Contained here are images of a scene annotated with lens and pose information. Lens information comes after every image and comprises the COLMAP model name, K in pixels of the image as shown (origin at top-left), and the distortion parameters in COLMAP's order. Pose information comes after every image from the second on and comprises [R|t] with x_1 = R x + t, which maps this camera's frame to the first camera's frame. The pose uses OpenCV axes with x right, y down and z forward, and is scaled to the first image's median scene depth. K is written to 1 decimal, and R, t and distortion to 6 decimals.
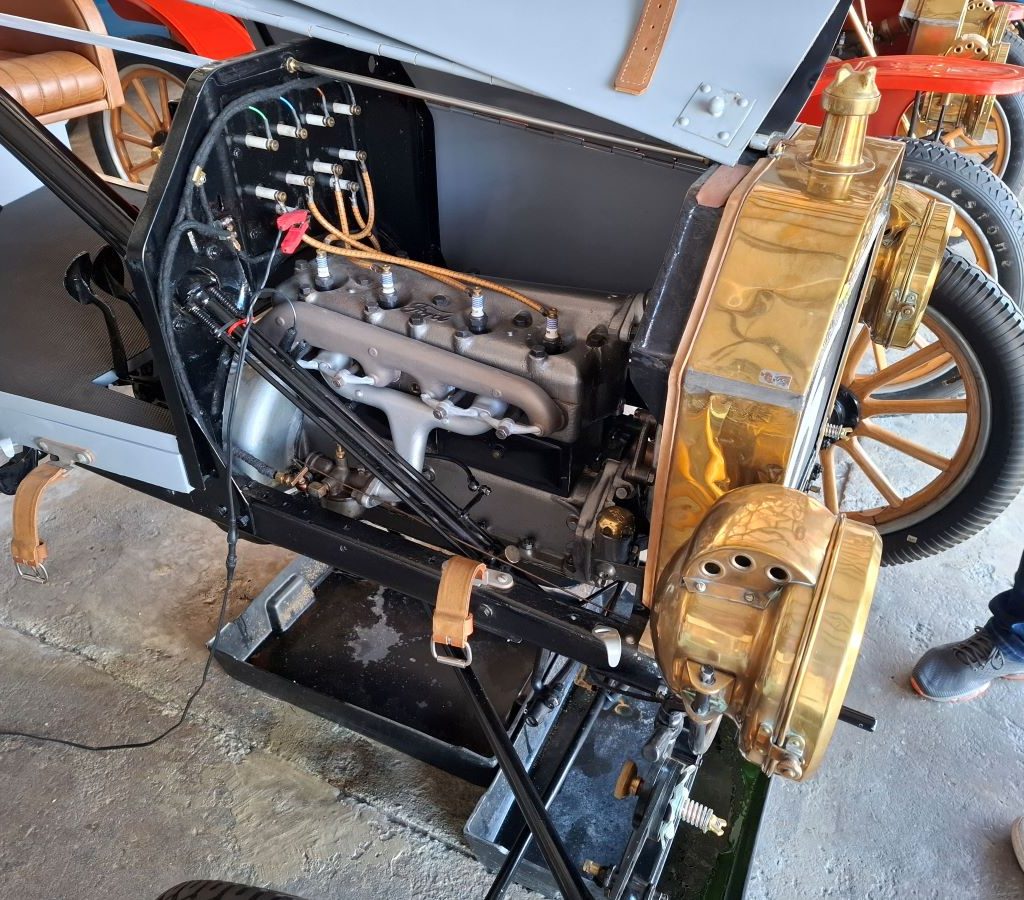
lens RADIAL K [[800.9, 0, 512.0], [0, 800.9, 450.0], [0, 0, 1]] dist [0.070453, -0.071141]
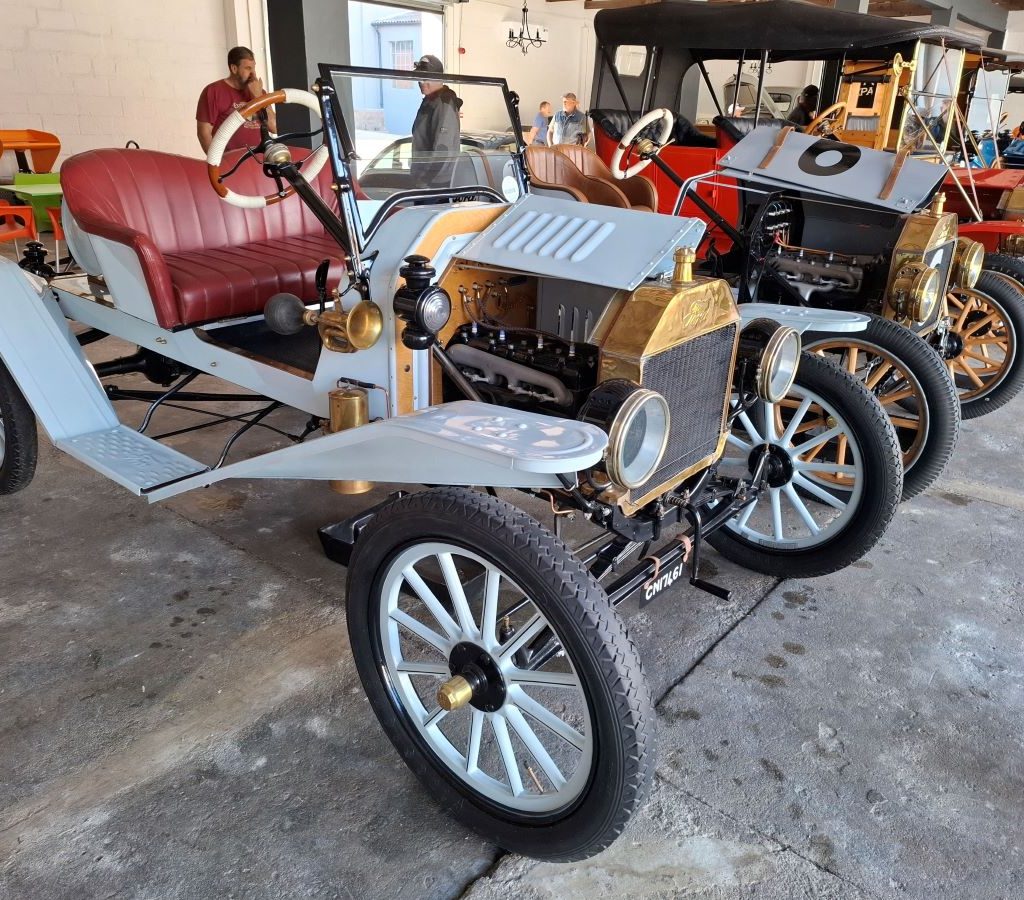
lens RADIAL K [[800.9, 0, 512.0], [0, 800.9, 450.0], [0, 0, 1]] dist [0.070453, -0.071141]
pose [[0.975476, 0.094098, -0.198980, -0.700104], [-0.139534, 0.963516, -0.228402, 1.854414], [0.170228, 0.250565, 0.953016, -2.733174]]
